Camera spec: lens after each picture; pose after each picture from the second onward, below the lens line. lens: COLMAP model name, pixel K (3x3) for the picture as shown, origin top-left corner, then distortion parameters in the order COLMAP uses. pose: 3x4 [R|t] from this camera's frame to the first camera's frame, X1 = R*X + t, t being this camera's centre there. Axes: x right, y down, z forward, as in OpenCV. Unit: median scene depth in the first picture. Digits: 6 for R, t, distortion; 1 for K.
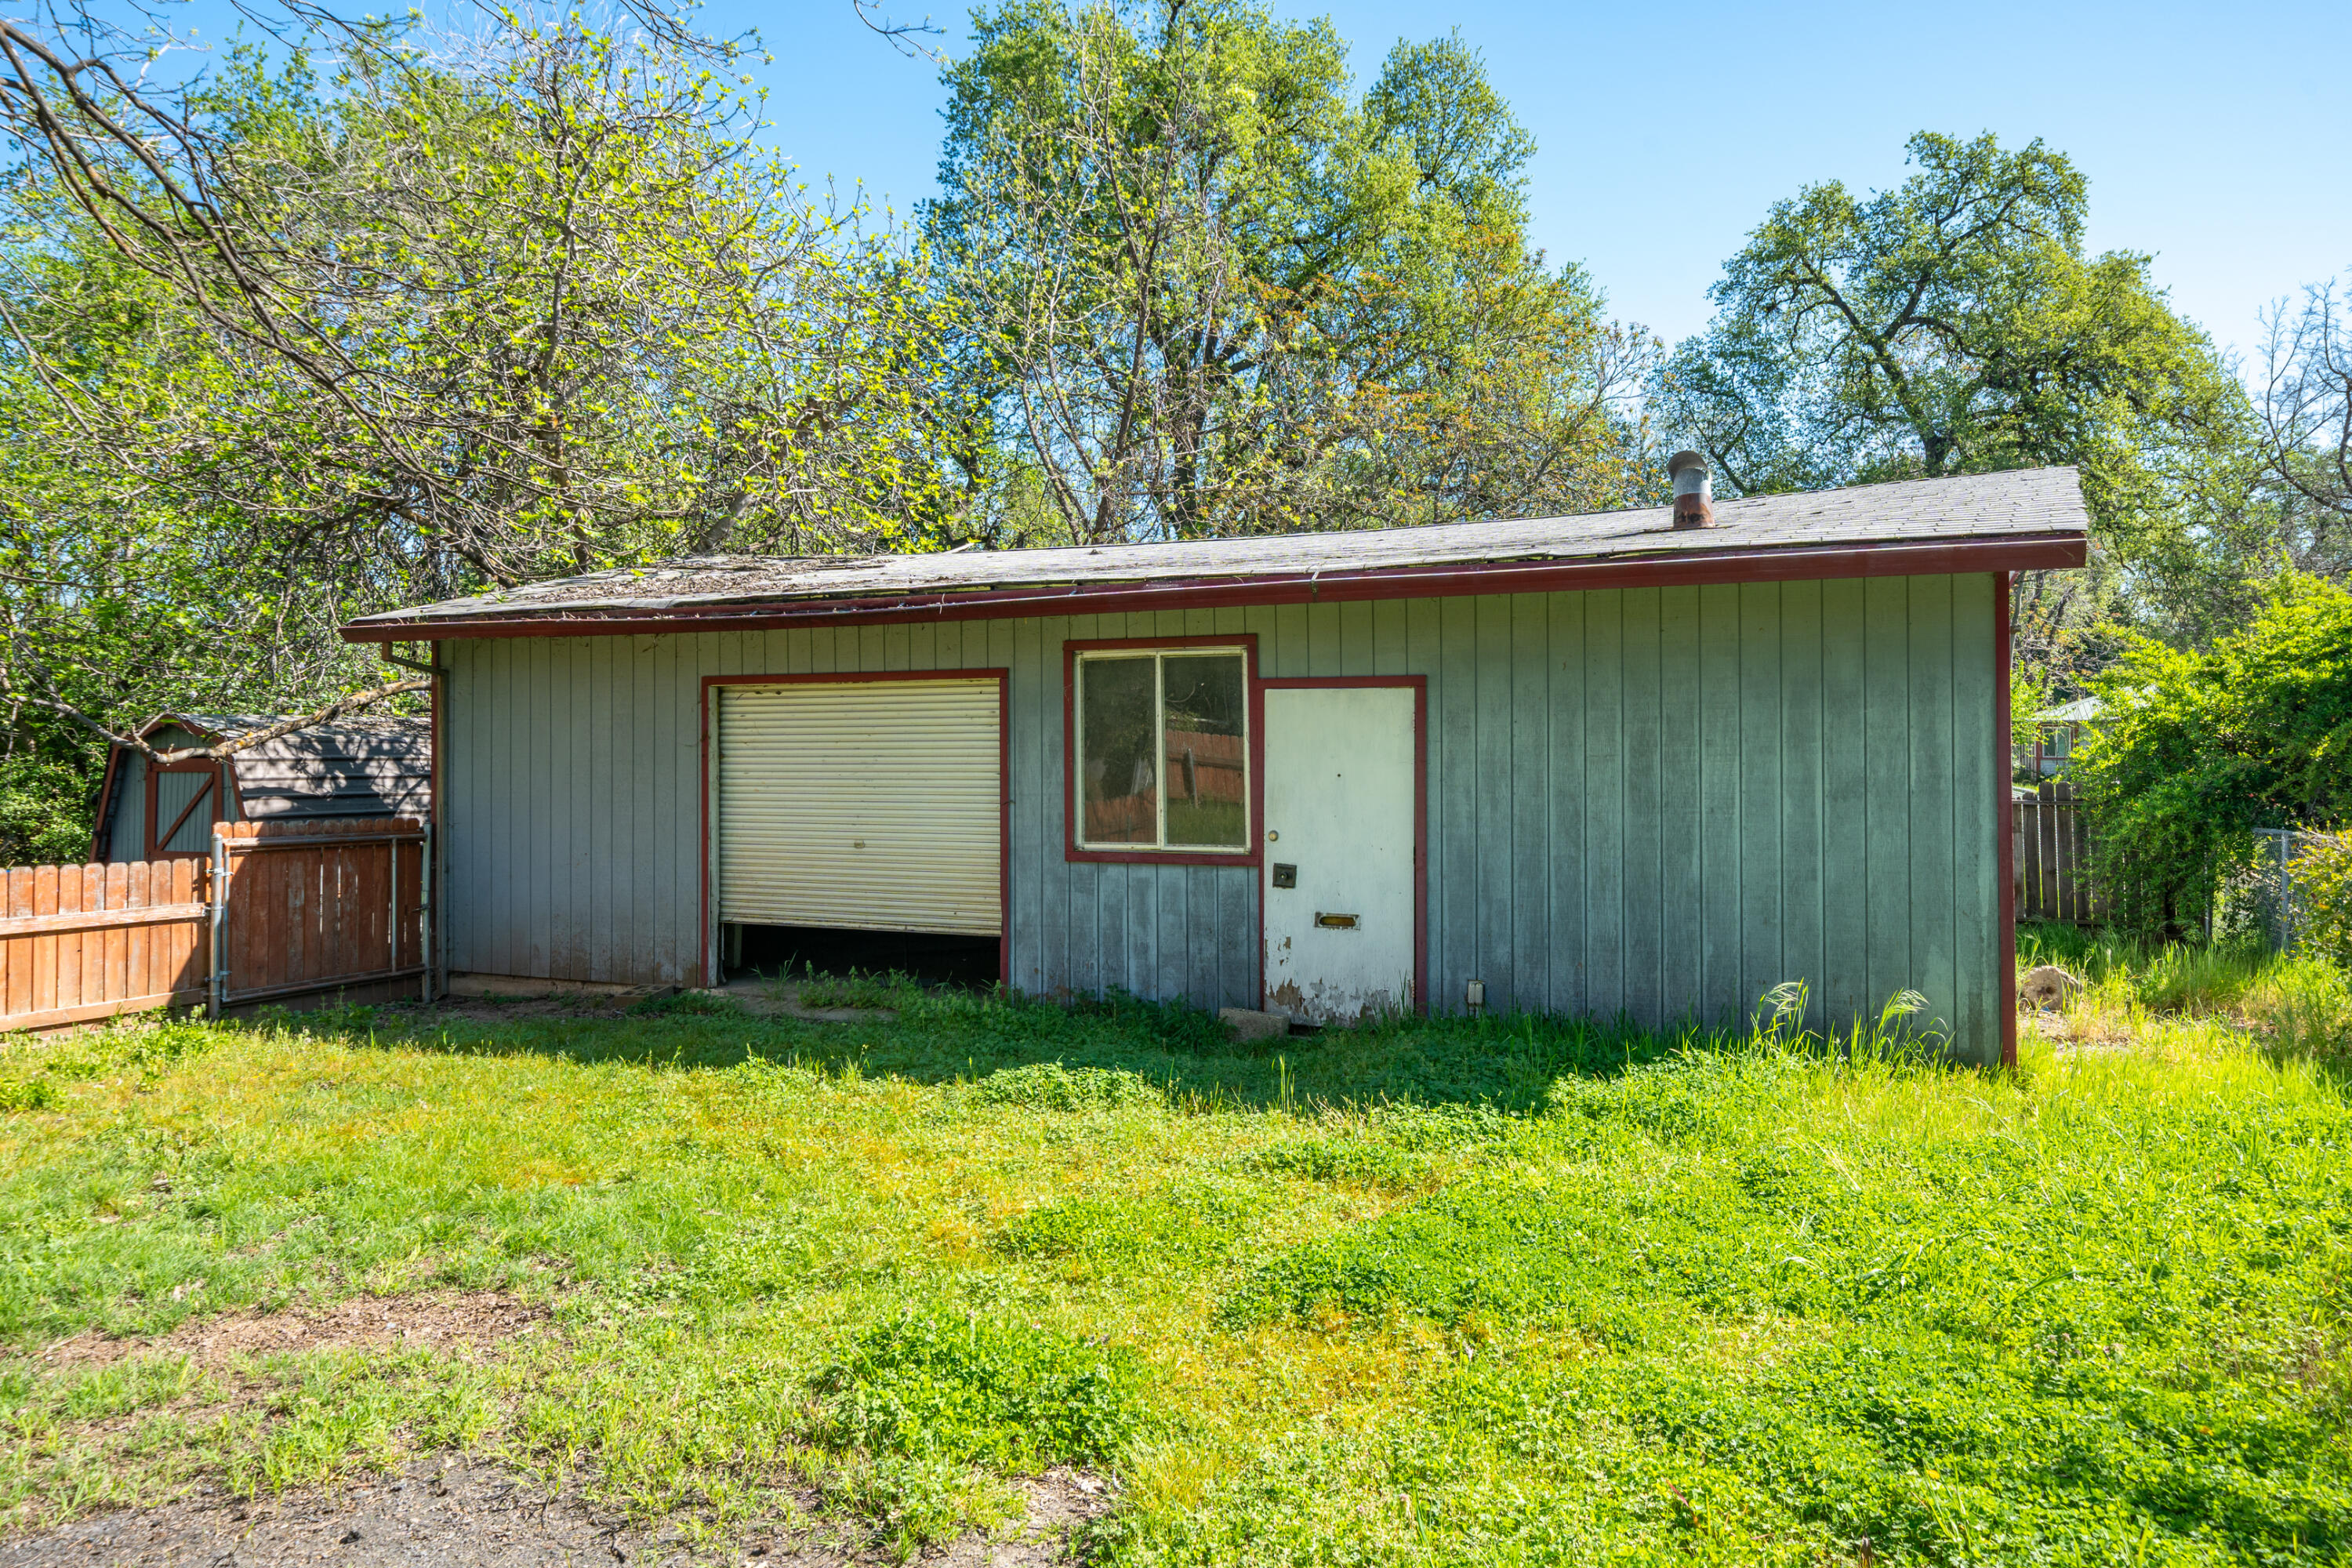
lens RADIAL K [[1512.8, 0, 1171.5], [0, 1512.8, 772.1], [0, 0, 1]] dist [0.001807, -0.000739]
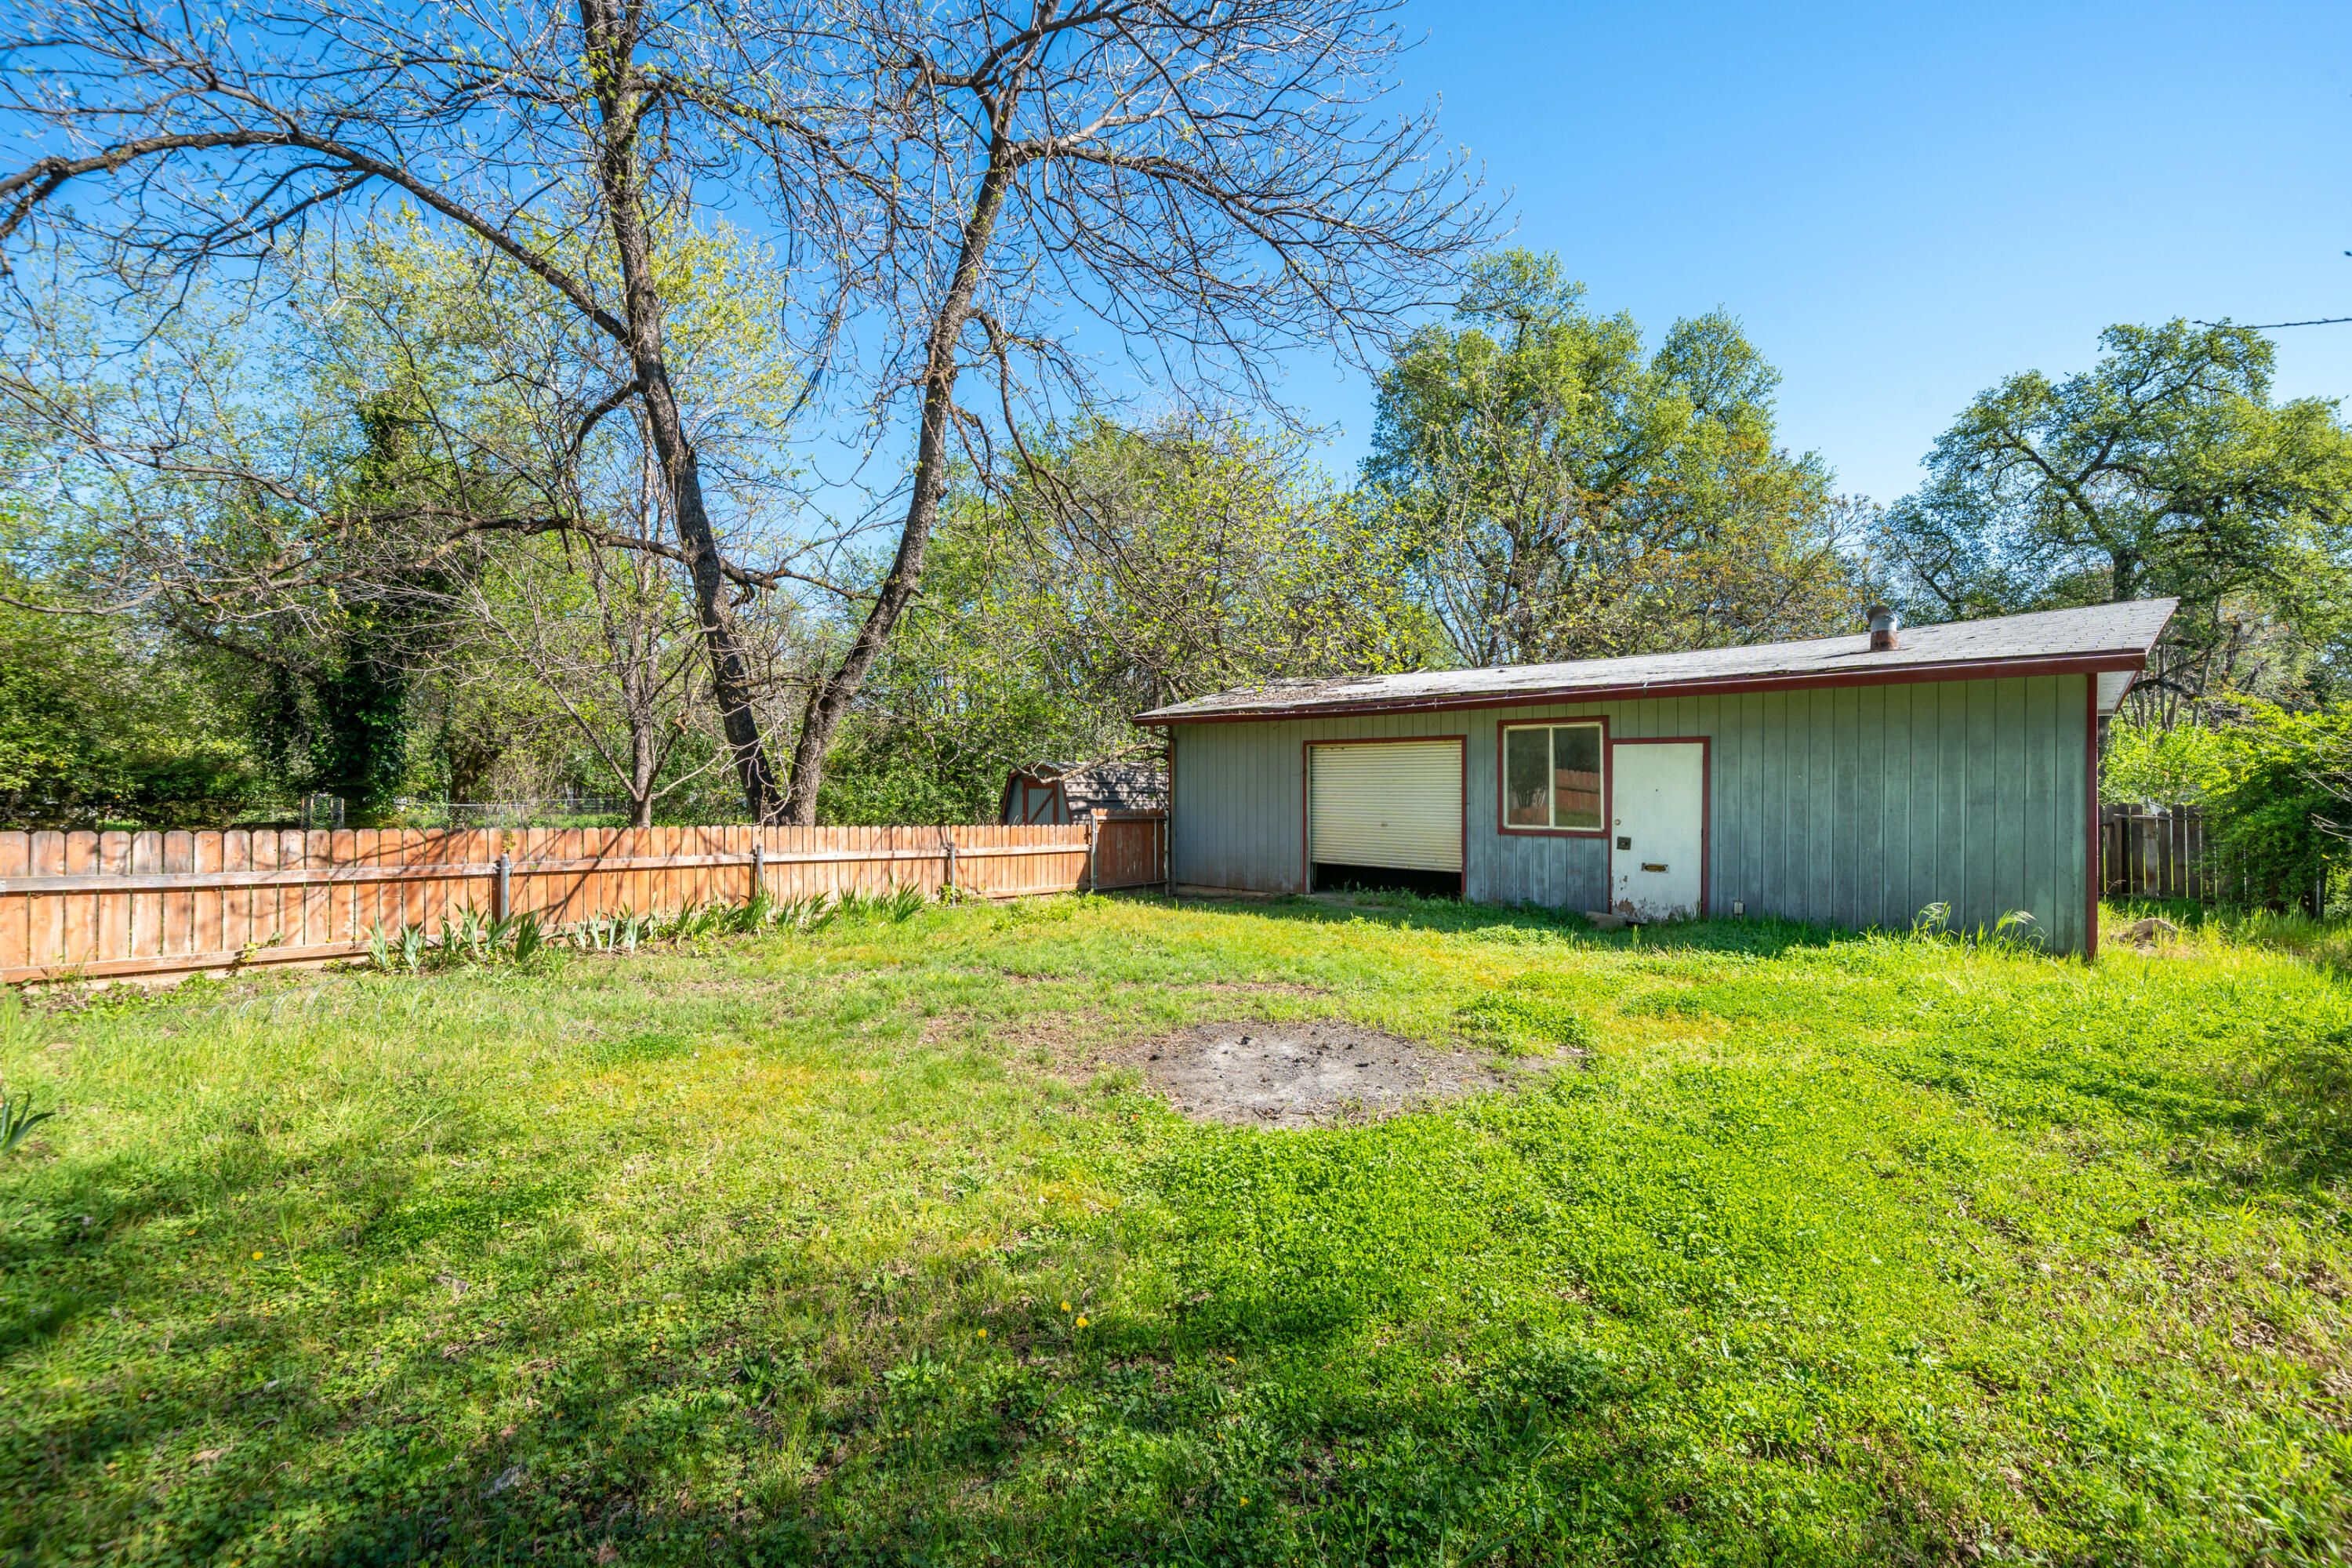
lens RADIAL K [[919.7, 0, 1189.8], [0, 919.7, 796.3], [0, 0, 1]] dist [-0.002437, 0.000122]
pose [[0.945247, 0.010321, -0.326191, -0.033145], [-0.010806, 0.999942, 0.000324, 0.007923], [0.326176, 0.003219, 0.945304, -0.135934]]
